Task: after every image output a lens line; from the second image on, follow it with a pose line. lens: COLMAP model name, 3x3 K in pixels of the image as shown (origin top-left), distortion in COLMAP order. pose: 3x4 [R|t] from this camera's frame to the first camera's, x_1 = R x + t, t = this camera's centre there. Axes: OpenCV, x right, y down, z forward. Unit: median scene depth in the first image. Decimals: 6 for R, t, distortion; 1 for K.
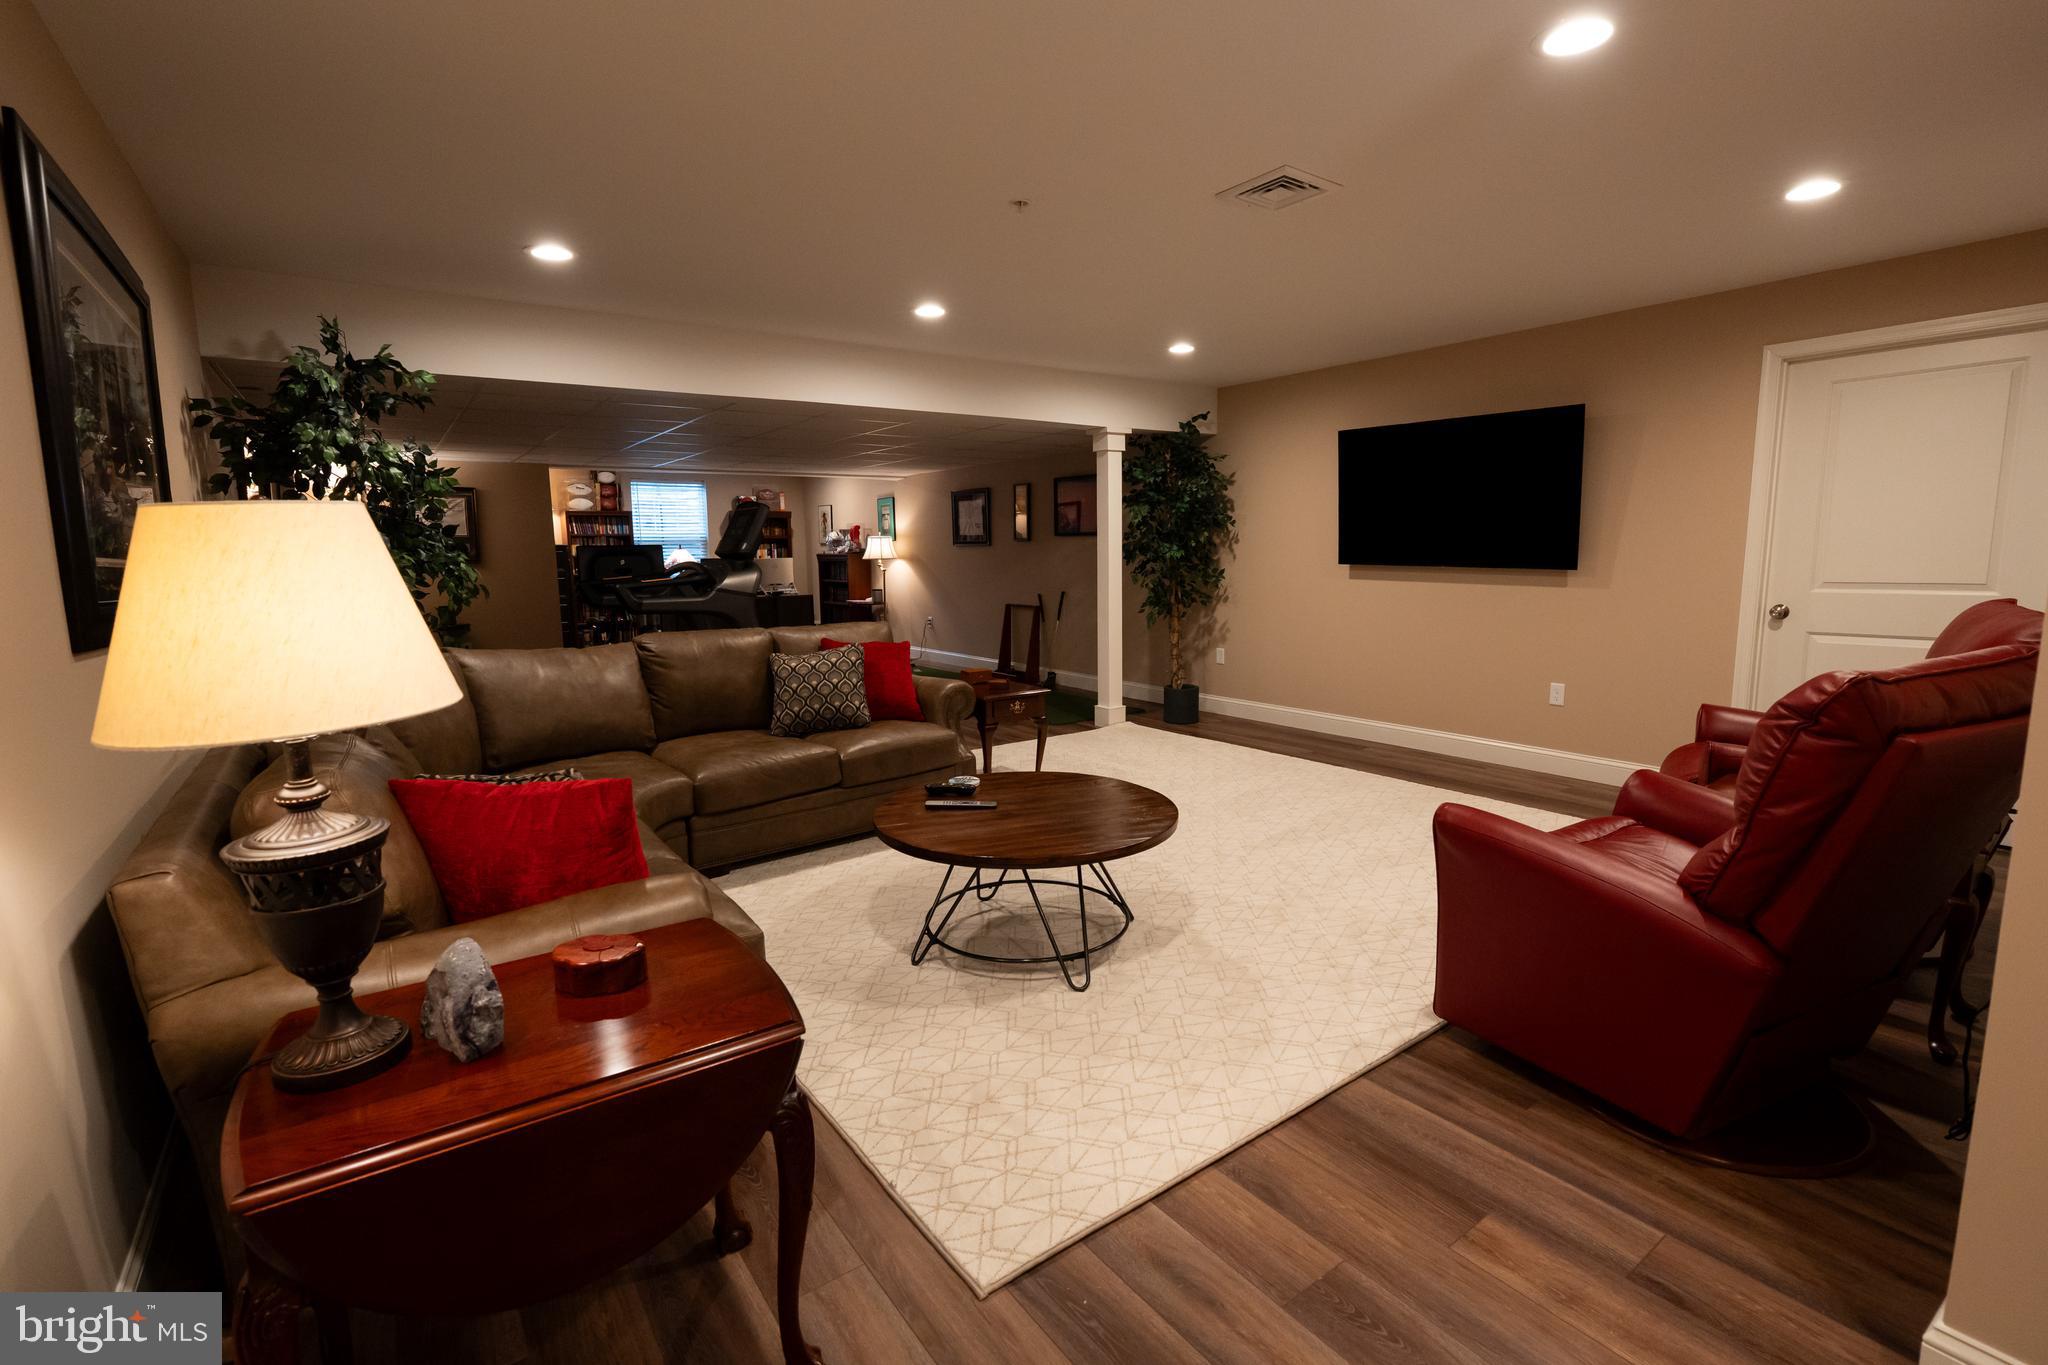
lens RADIAL K [[958.4, 0, 1027.0], [0, 958.4, 685.1], [0, 0, 1]] dist [-0.002371, -0.000011]
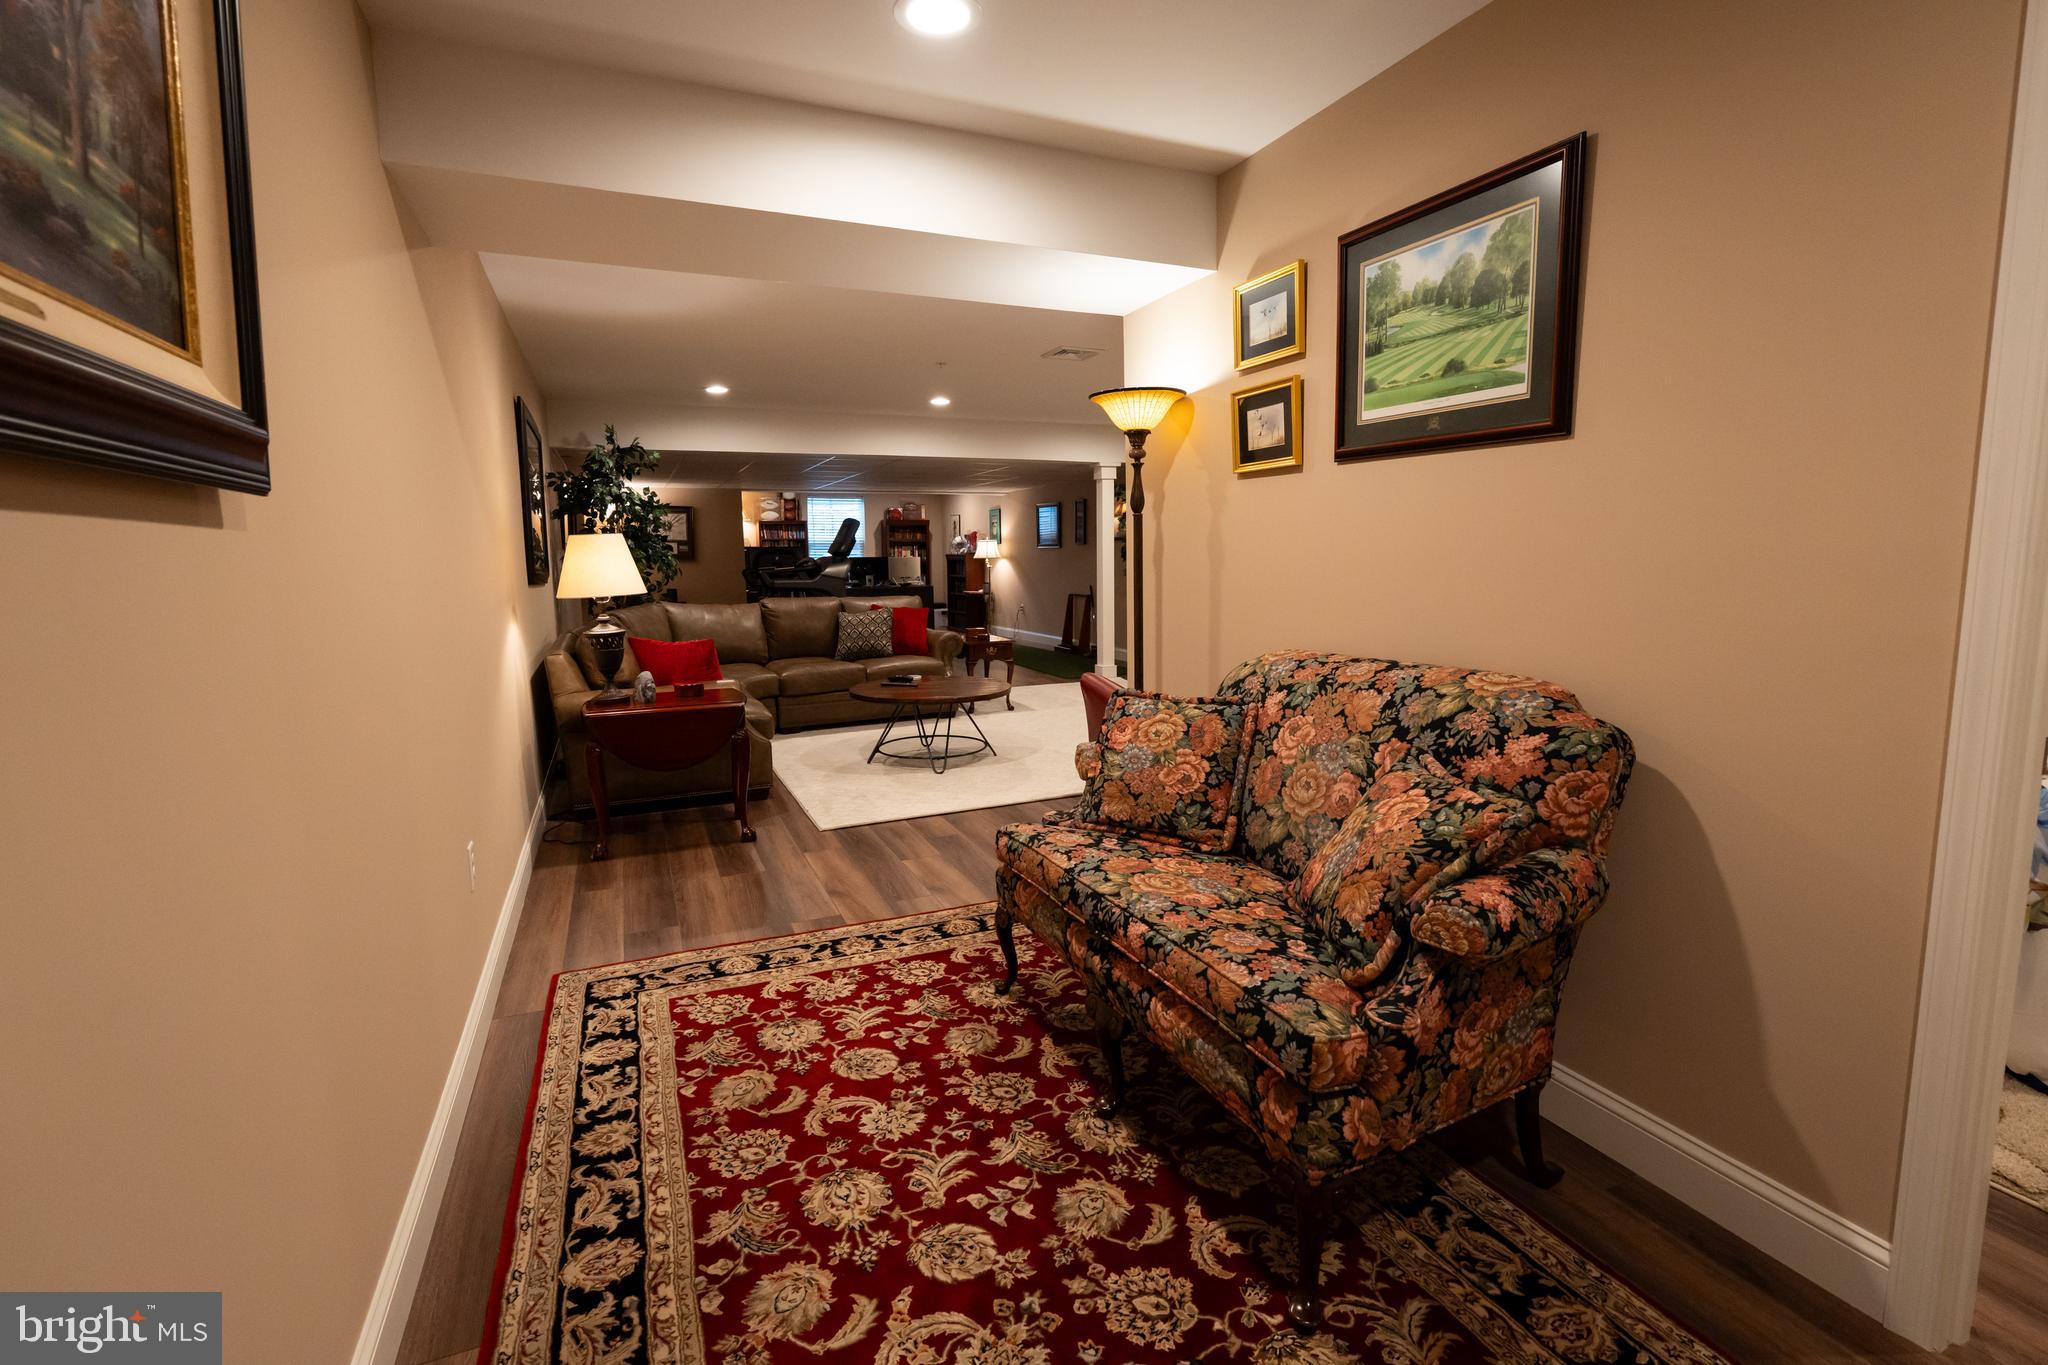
lens RADIAL K [[988.8, 0, 1024.0], [0, 988.8, 682.5], [0, 0, 1]] dist [-0.003878, 0.000210]
pose [[0.976658, 0.030307, -0.212651, 0.418171], [-0.032400, 0.999455, -0.006364, 0.090438], [0.212343, 0.013105, 0.977107, -0.607072]]
